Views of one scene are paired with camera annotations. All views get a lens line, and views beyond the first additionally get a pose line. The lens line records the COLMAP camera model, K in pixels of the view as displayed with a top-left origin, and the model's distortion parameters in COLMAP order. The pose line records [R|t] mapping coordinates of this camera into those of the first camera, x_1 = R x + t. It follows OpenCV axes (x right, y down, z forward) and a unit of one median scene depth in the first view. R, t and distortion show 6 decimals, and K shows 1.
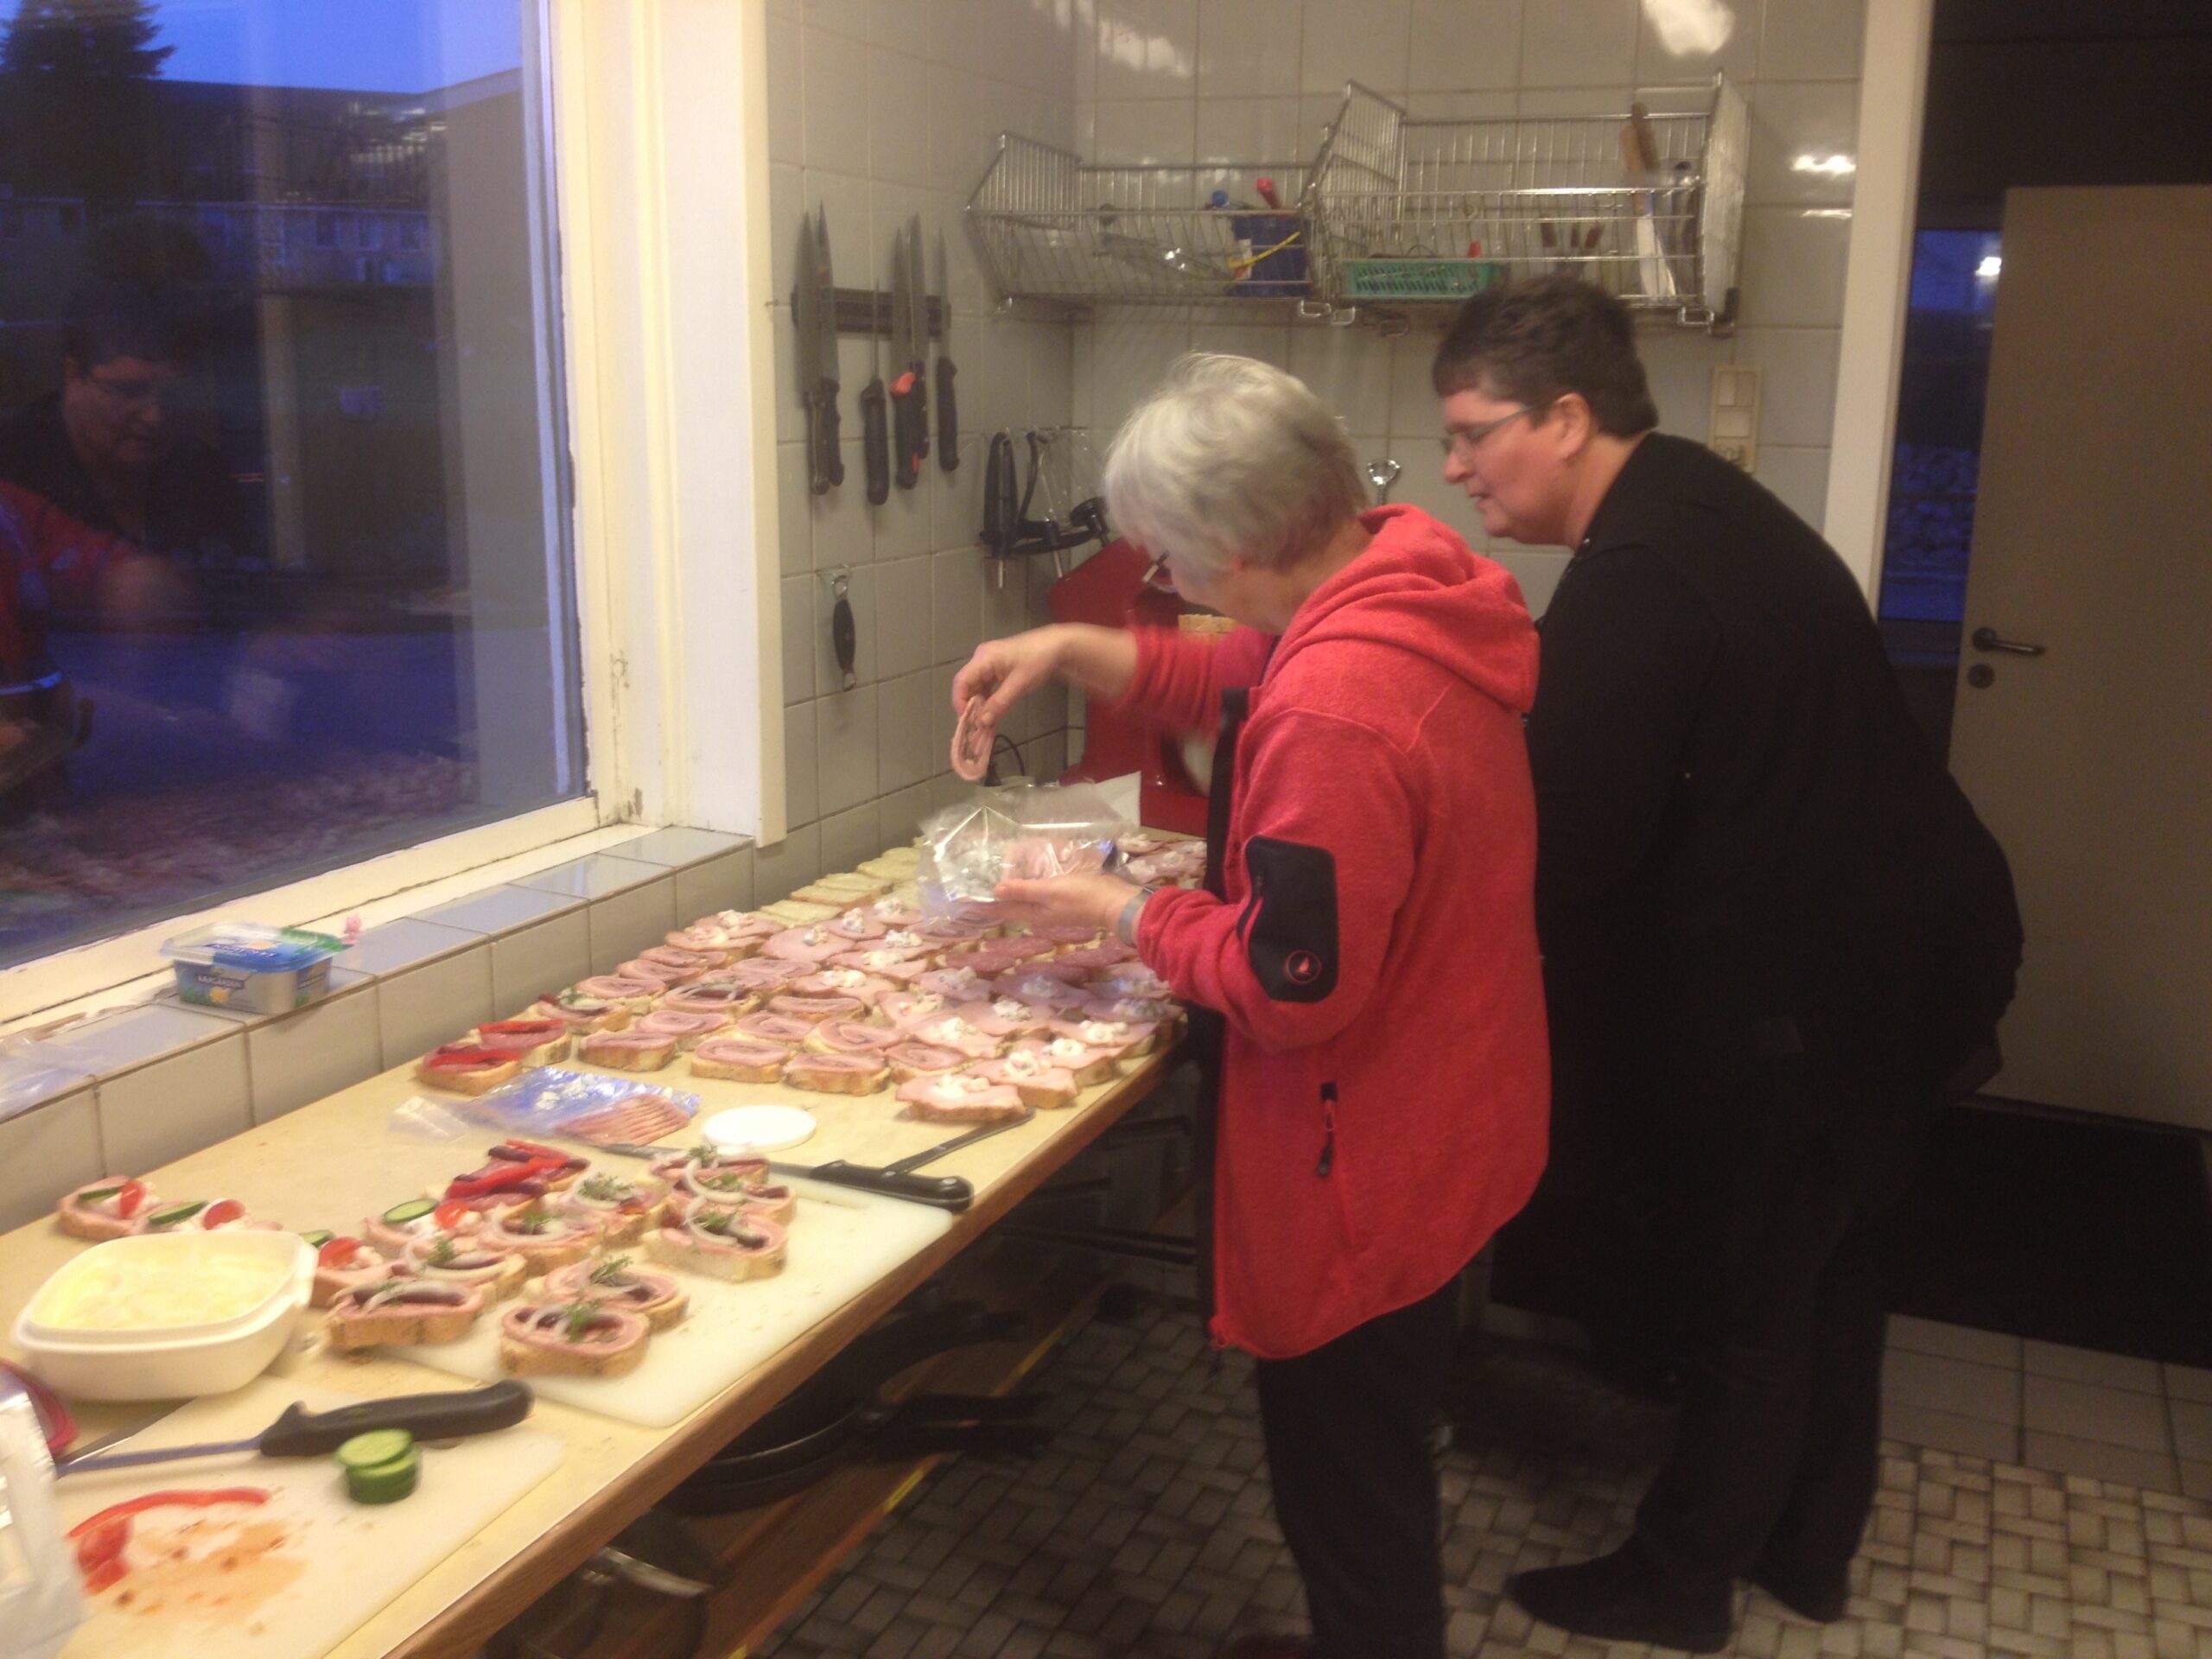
lens RADIAL K [[2185.4, 0, 1106.2], [0, 2185.4, 840.9], [0, 0, 1]] dist [0.009074, -0.126881]
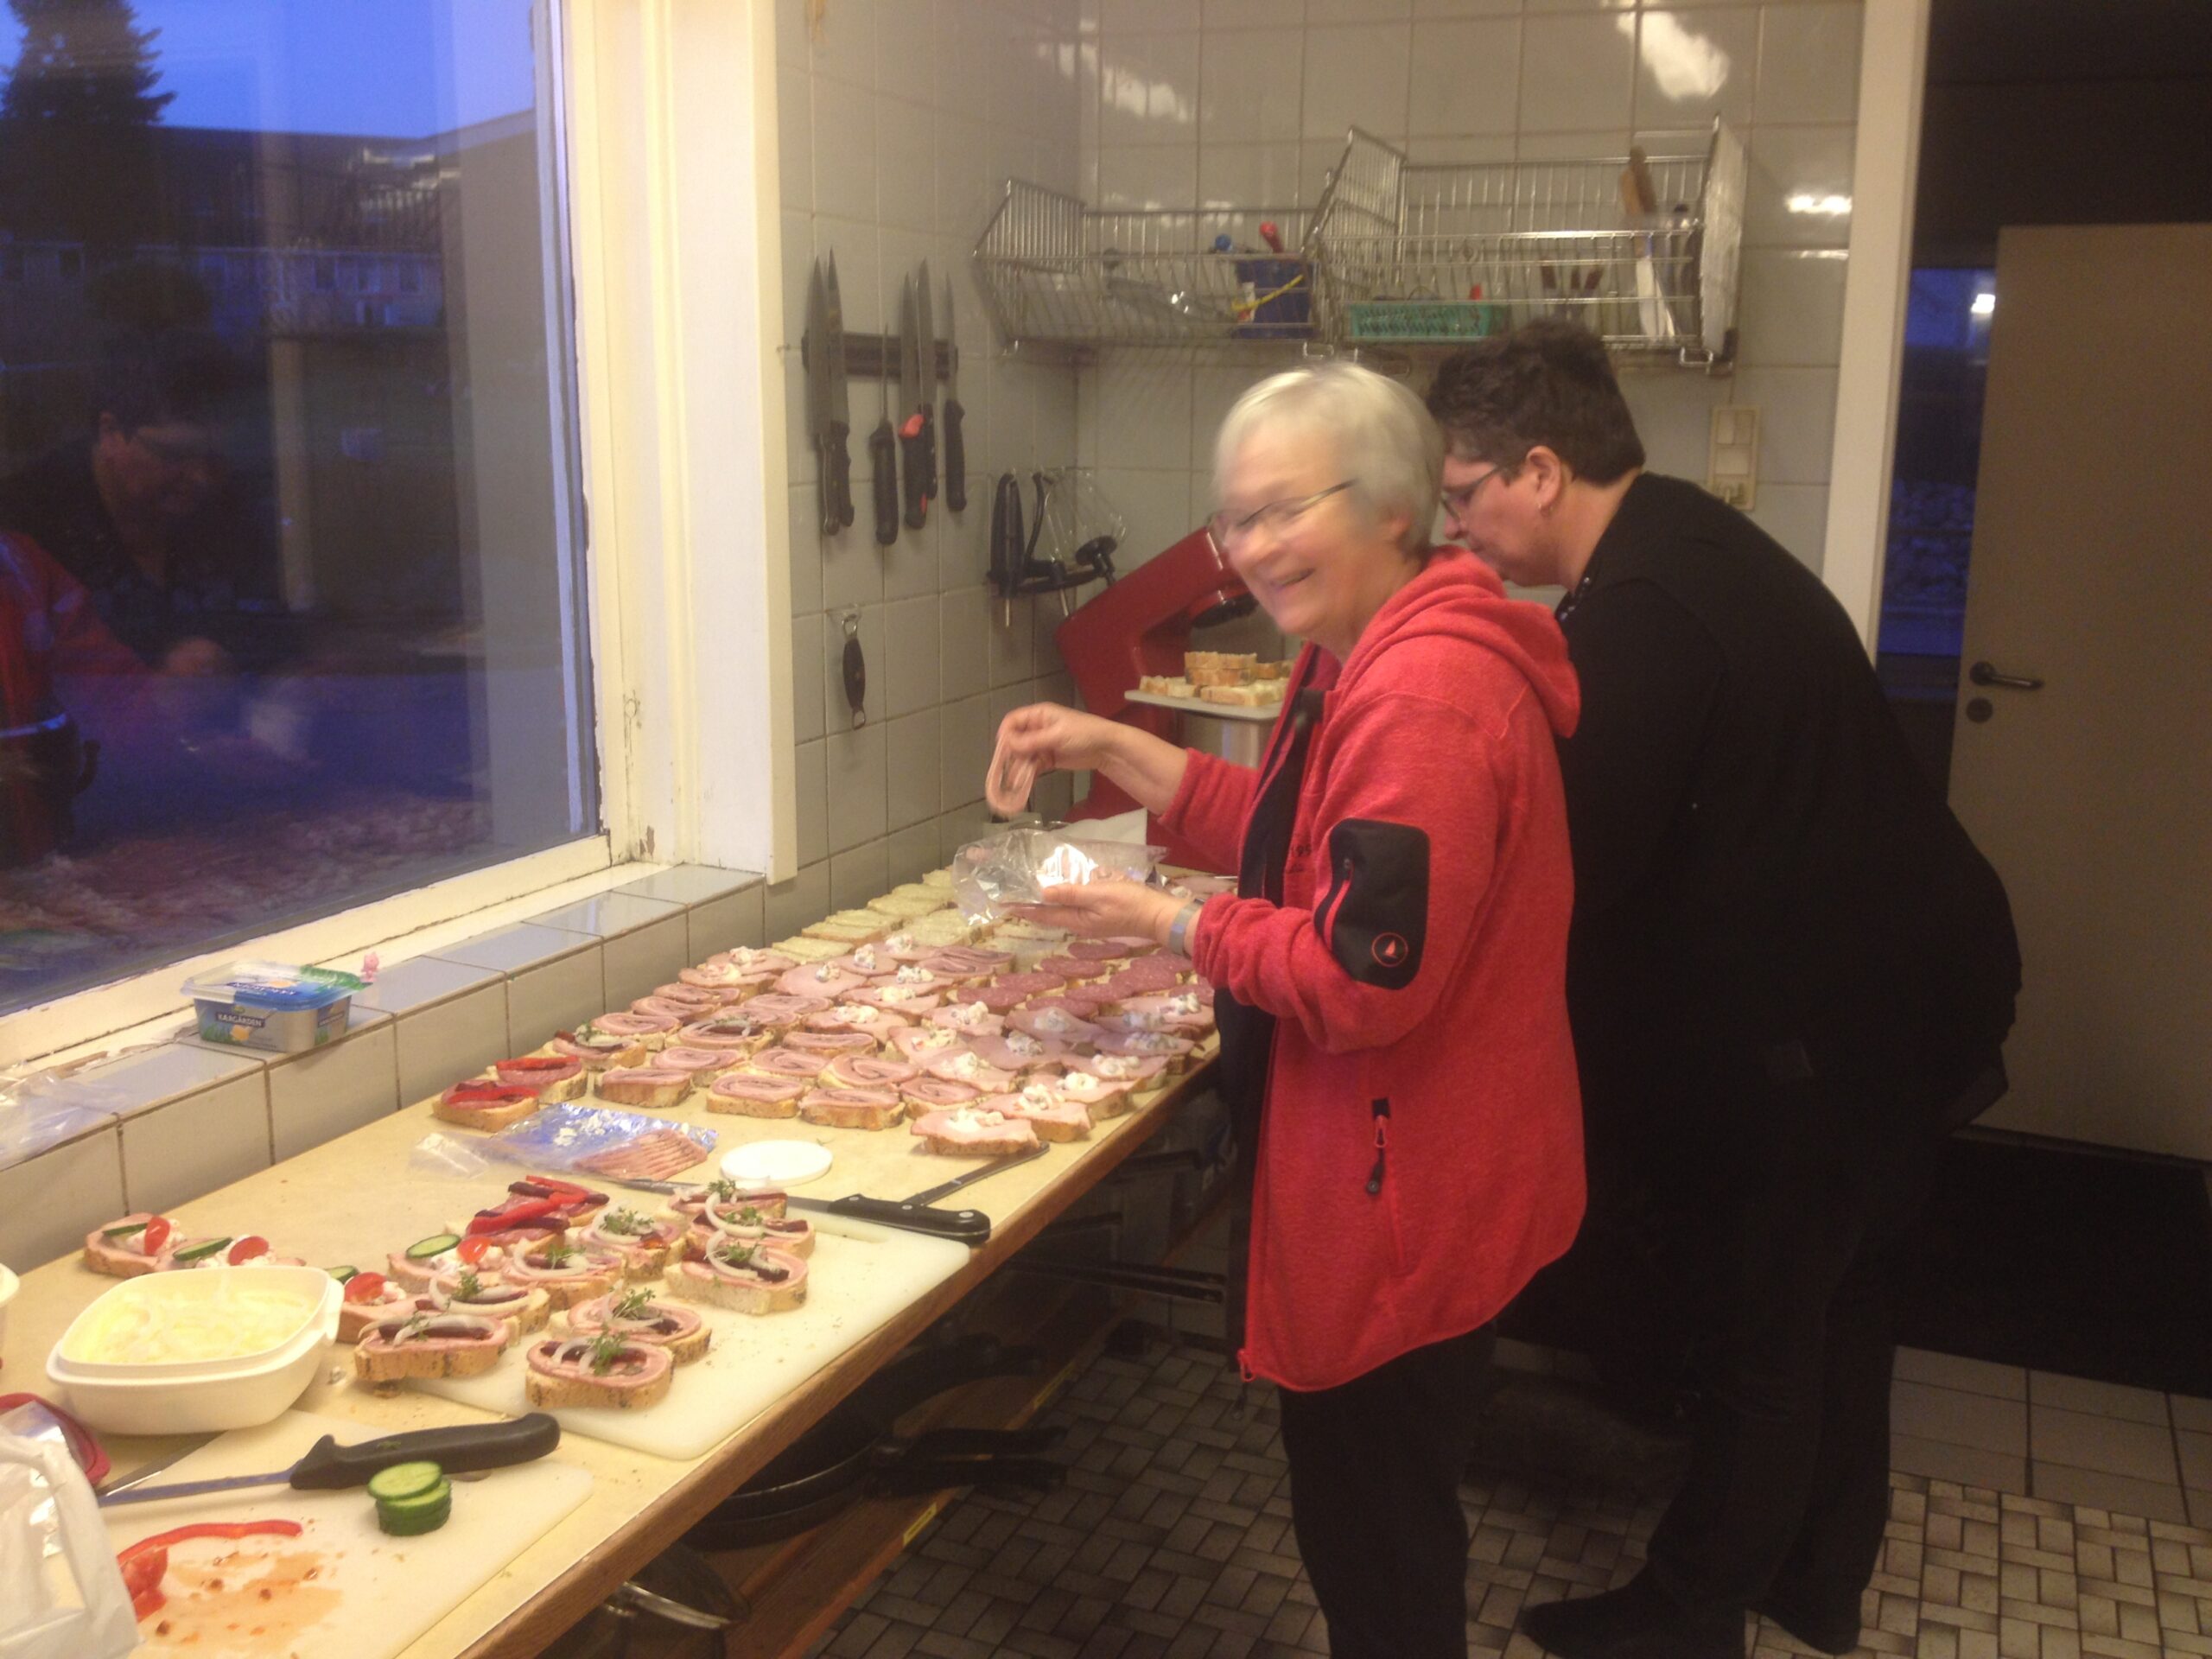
lens RADIAL K [[2179.9, 0, 1106.0], [0, 2179.9, 829.5], [0, 0, 1]] dist [0.020191, -0.143580]
pose [[0.999990, -0.004462, 0.000736, -0.005469], [0.004477, 0.999742, -0.022247, 0.000643], [-0.000637, 0.022250, 0.999752, -0.007642]]
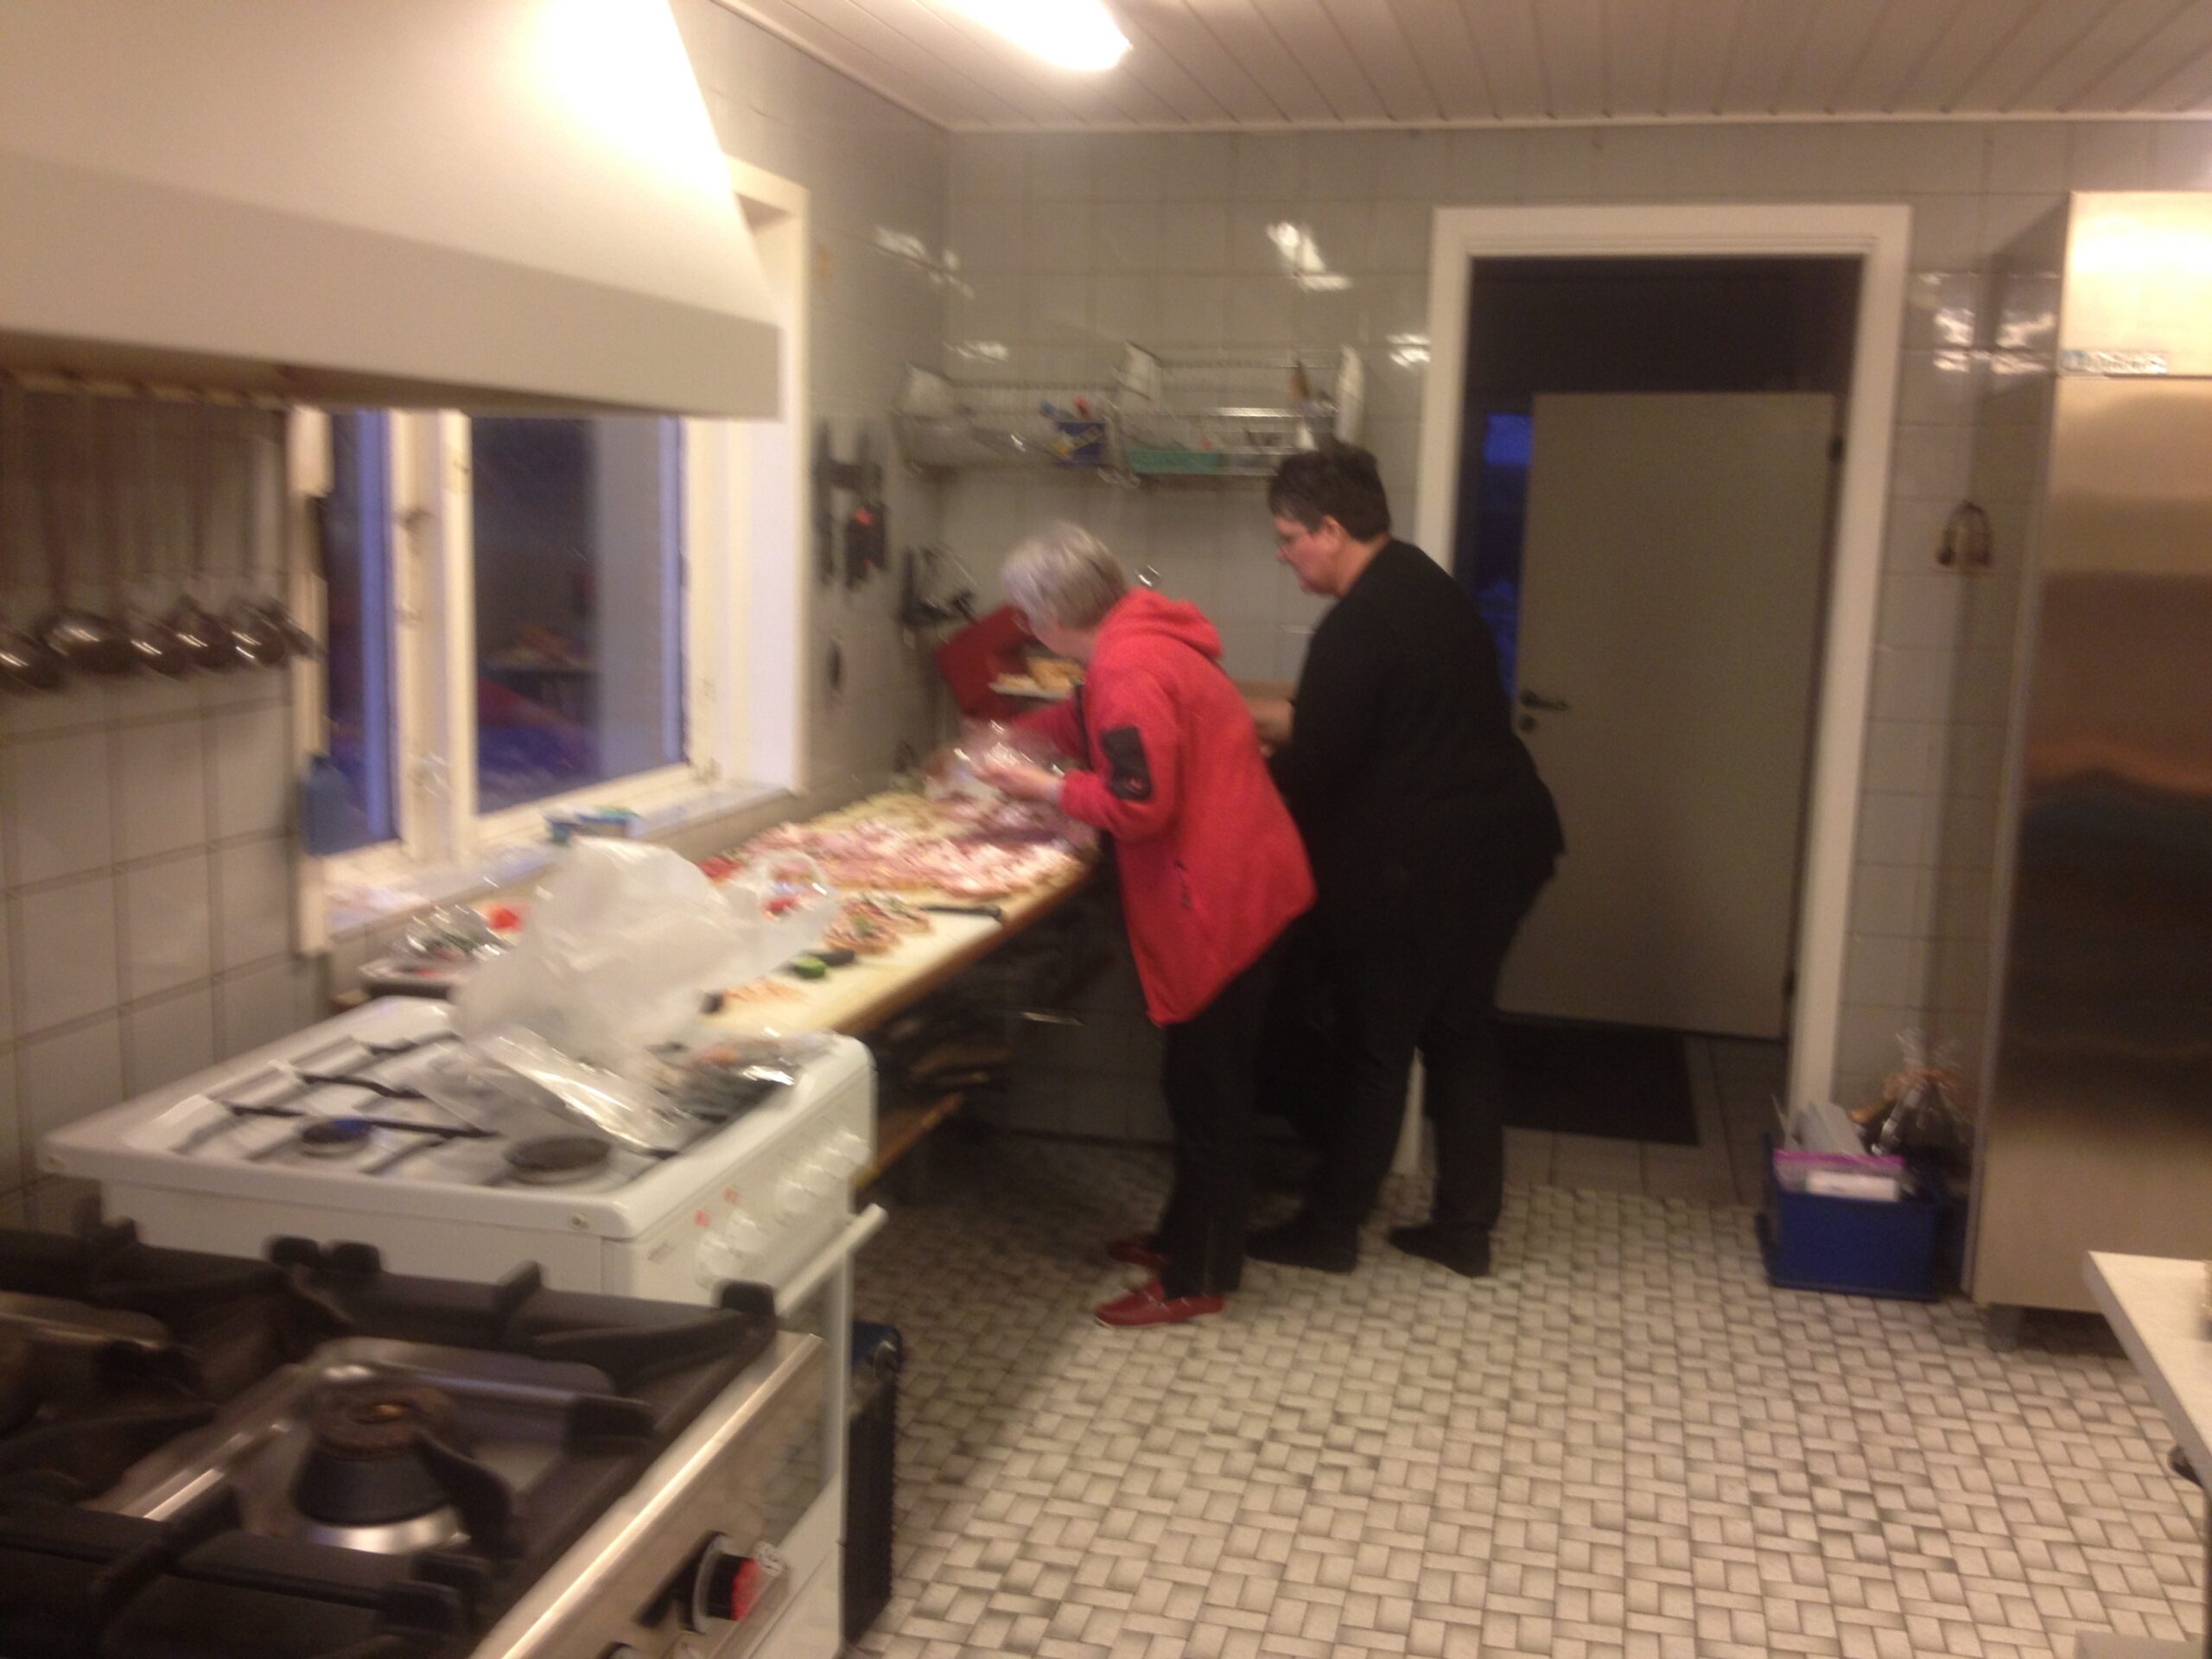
lens RADIAL K [[2210.3, 0, 1106.0], [0, 2210.3, 829.5], [0, 0, 1]] dist [0.004913, -0.009427]
pose [[0.986875, -0.010028, 0.161176, -0.218365], [0.020983, 0.997571, -0.066415, 0.162315], [-0.160118, 0.068926, 0.984688, -0.759412]]
